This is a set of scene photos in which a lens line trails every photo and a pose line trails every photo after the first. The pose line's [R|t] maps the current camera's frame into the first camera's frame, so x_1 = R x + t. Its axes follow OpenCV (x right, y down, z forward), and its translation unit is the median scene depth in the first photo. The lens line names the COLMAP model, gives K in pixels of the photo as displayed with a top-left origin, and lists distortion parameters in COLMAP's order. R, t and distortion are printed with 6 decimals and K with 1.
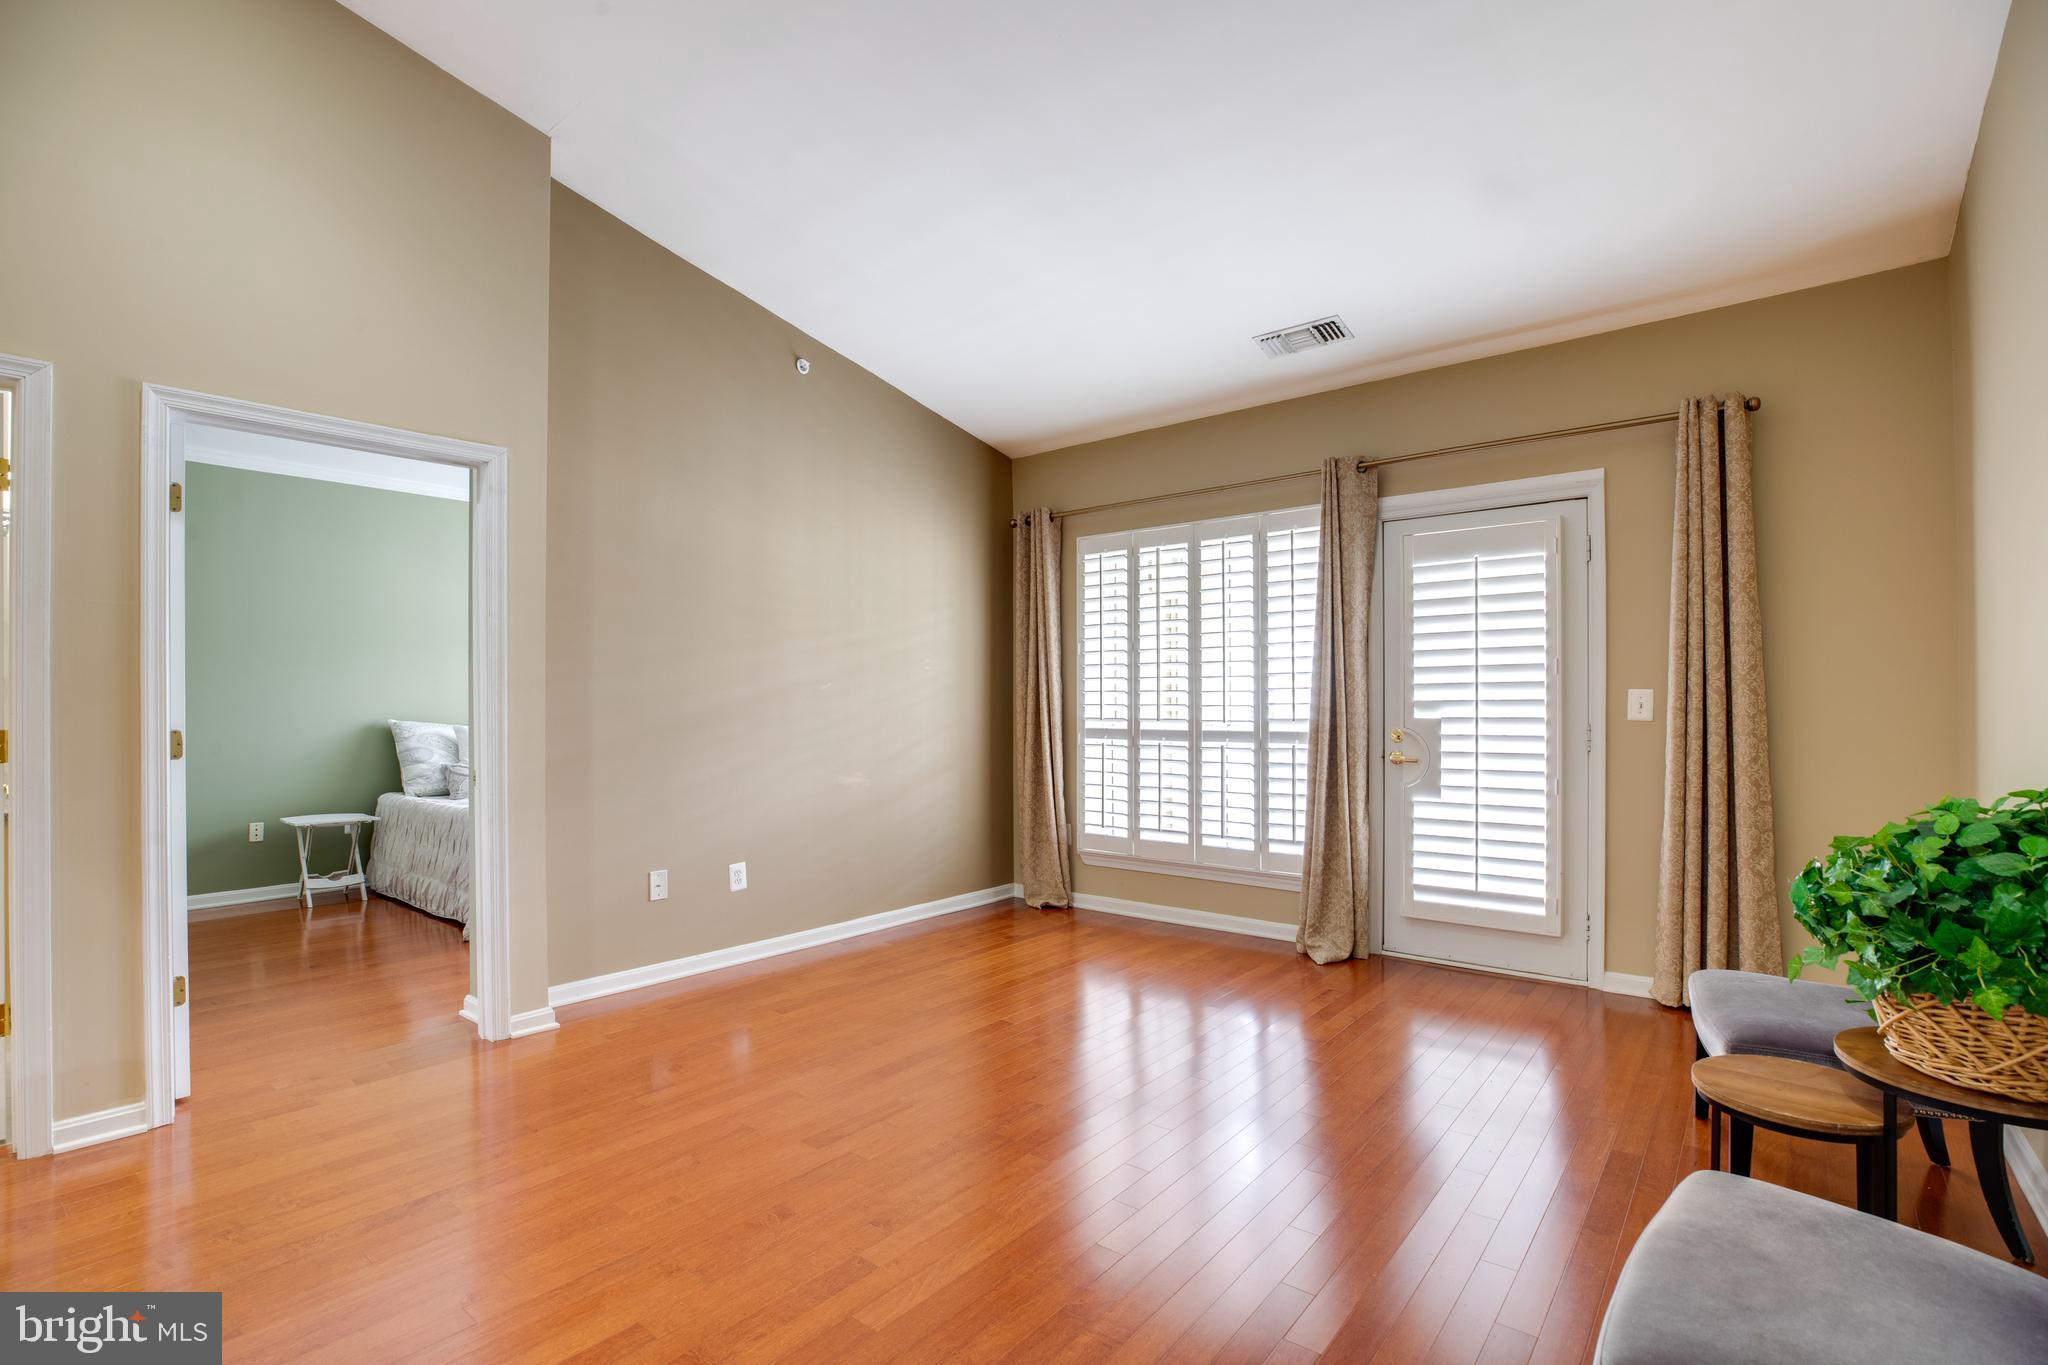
lens RADIAL K [[957.2, 0, 1021.7], [0, 957.2, 697.7], [0, 0, 1]] dist [-0.000433, -0.000303]
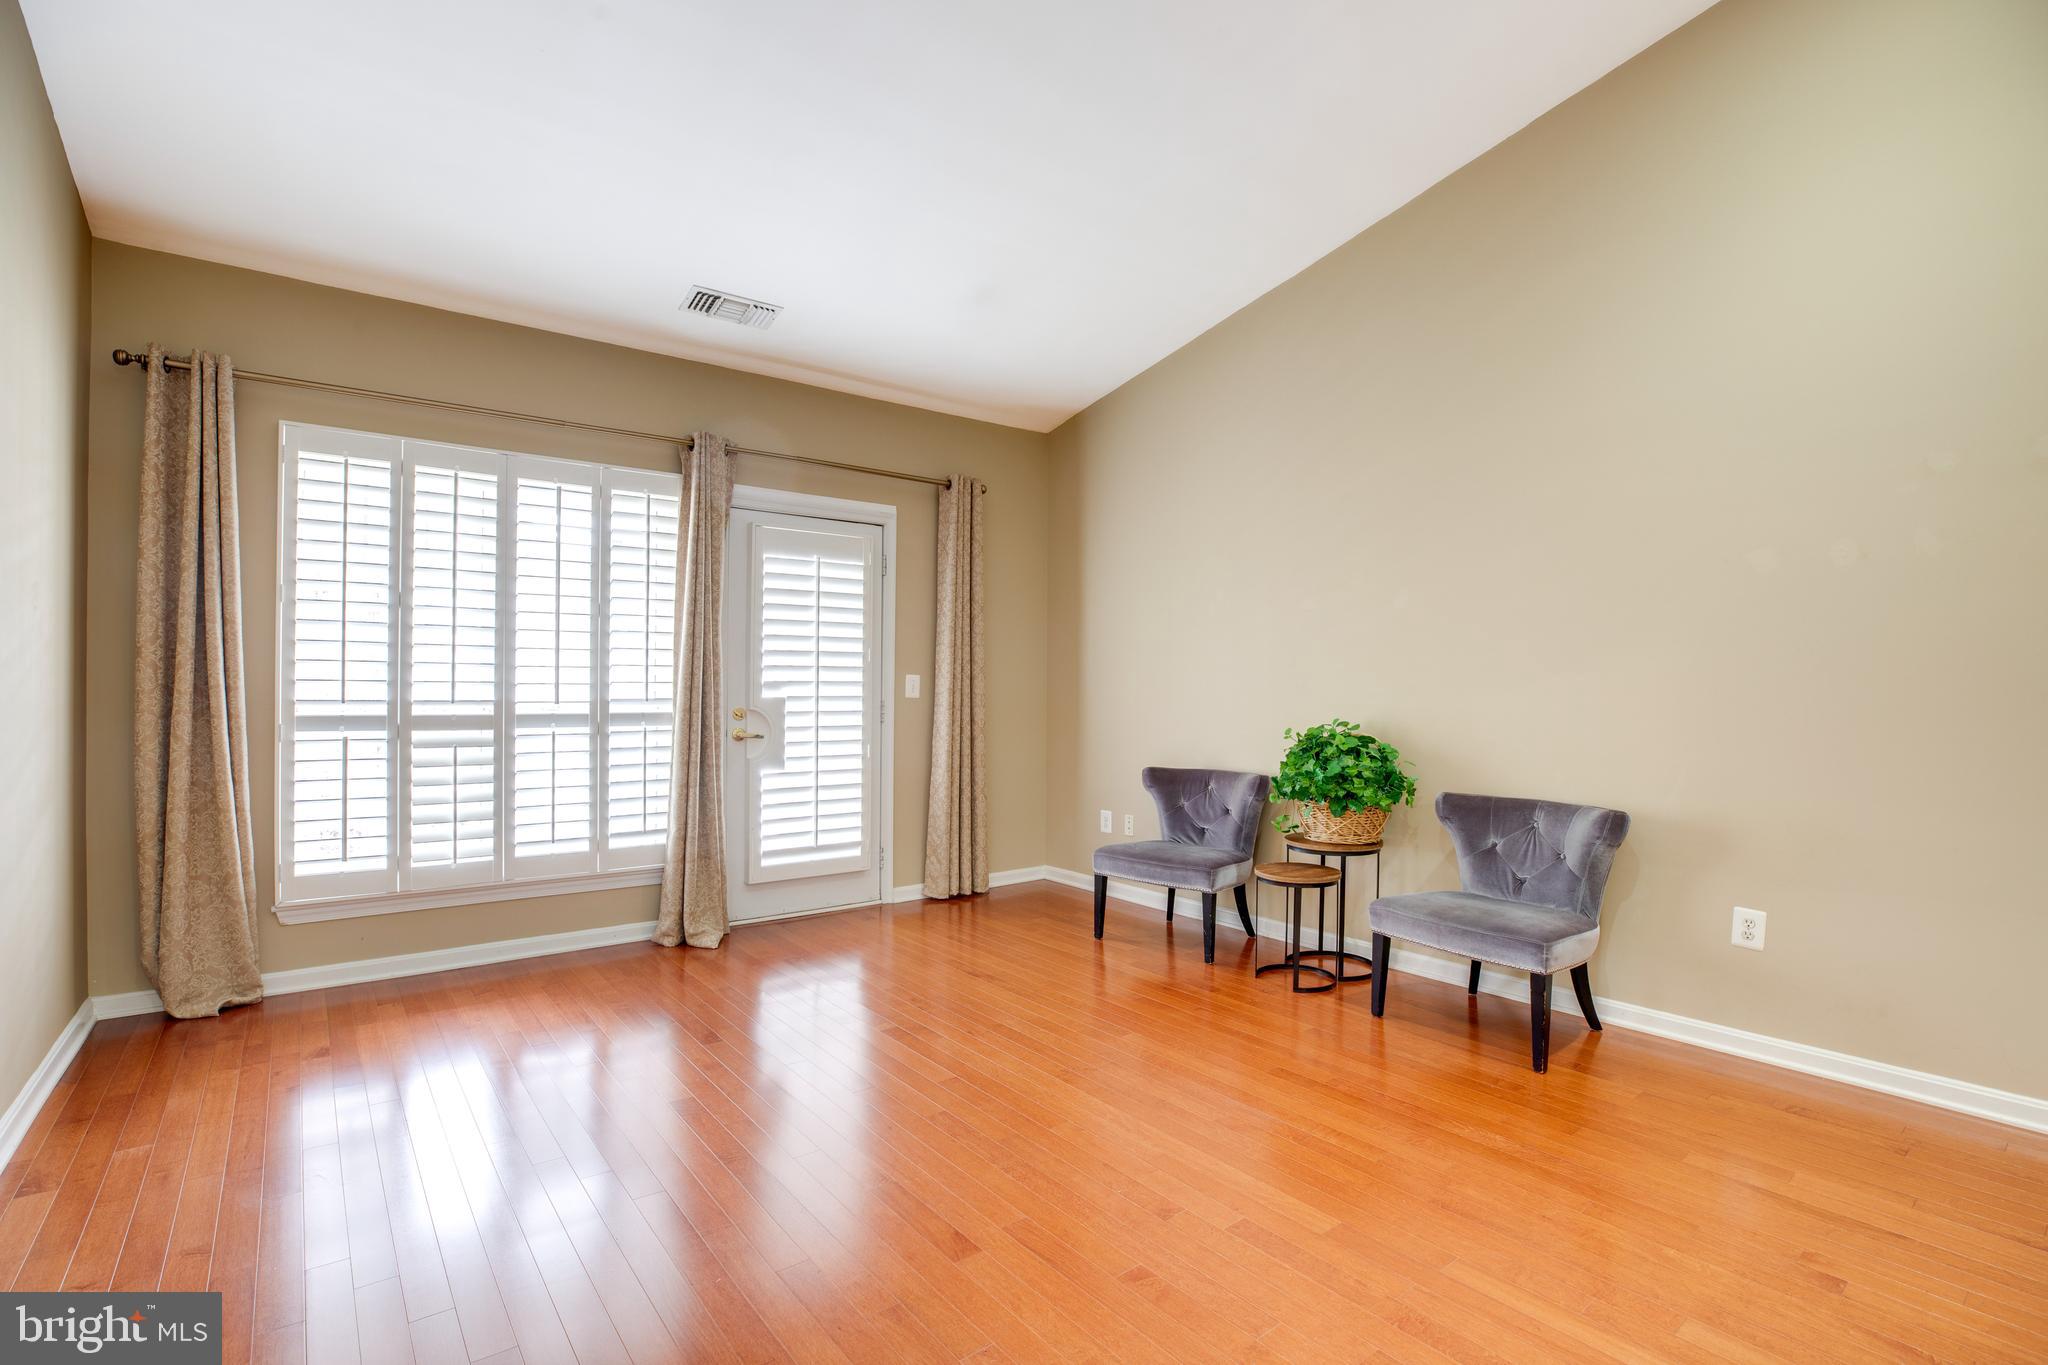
lens RADIAL K [[957.2, 0, 1019.5], [0, 957.2, 686.4], [0, 0, 1]] dist [-0.000433, -0.000303]
pose [[0.248840, 0.003929, 0.968537, -0.505979], [-0.016105, 0.999870, 0.000082, 0.004067], [-0.968411, -0.015618, 0.248871, 0.409111]]
